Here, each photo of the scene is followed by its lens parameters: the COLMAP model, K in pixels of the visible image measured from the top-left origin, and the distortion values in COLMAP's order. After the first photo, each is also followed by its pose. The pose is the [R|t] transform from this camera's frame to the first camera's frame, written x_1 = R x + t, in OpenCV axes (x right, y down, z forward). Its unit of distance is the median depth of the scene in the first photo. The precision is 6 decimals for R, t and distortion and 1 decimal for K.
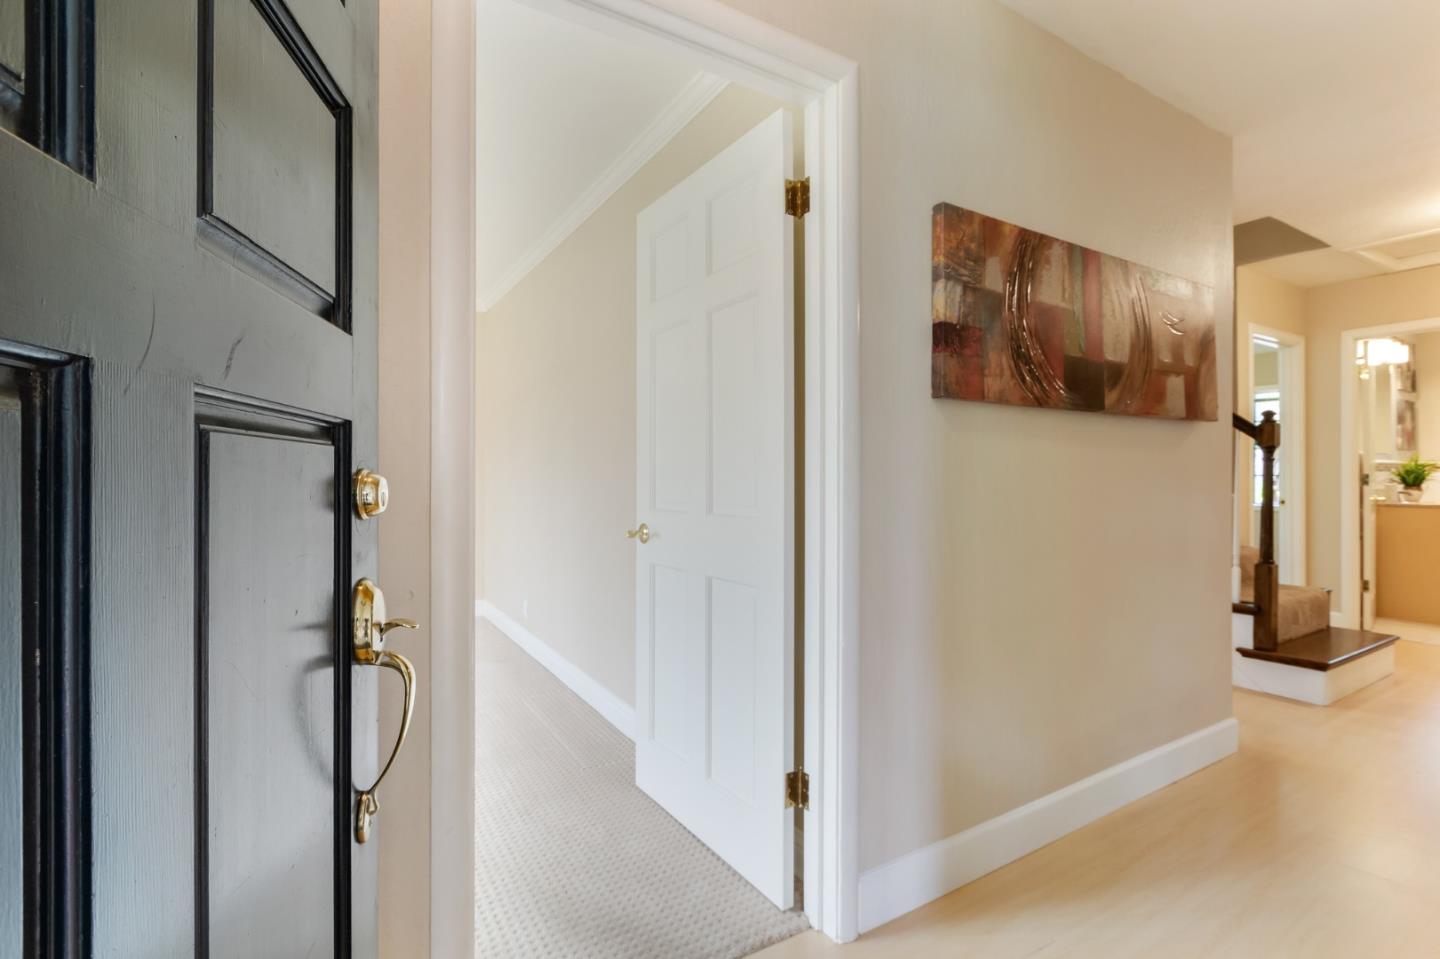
lens RADIAL K [[647.6, 0, 720.3], [0, 647.6, 475.3], [0, 0, 1]] dist [-0.007440, -0.000092]
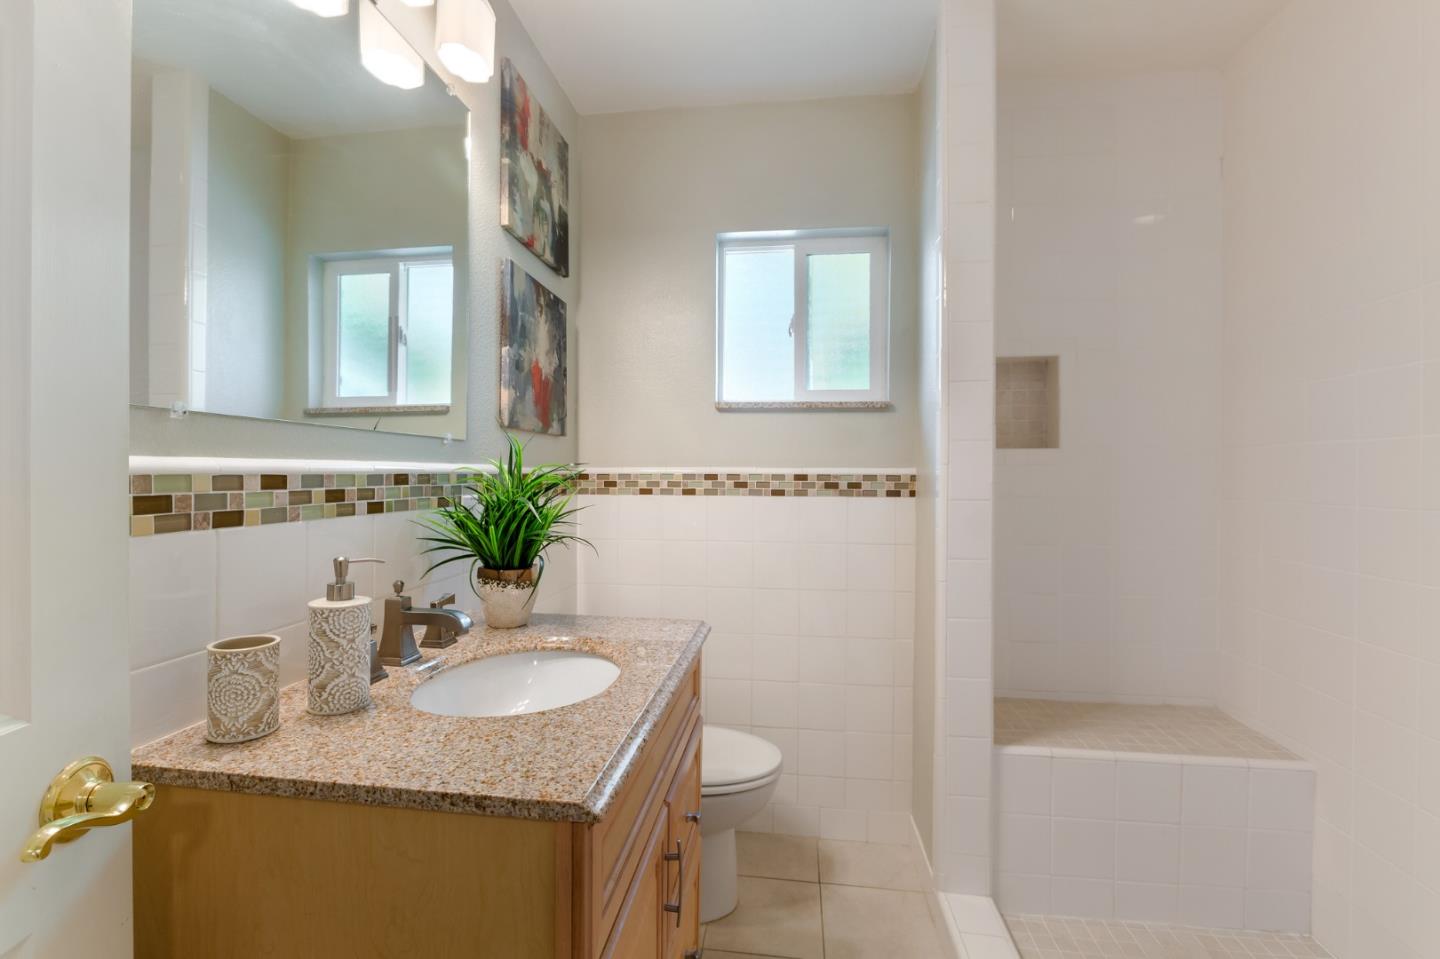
lens RADIAL K [[647.6, 0, 720.3], [0, 647.6, 475.3], [0, 0, 1]] dist [-0.007440, -0.000092]
pose [[0.598915, -0.001268, 0.800812, 0.874279], [0.003249, 0.999994, -0.000847, -0.017242], [-0.800806, 0.003109, 0.598916, 0.739139]]
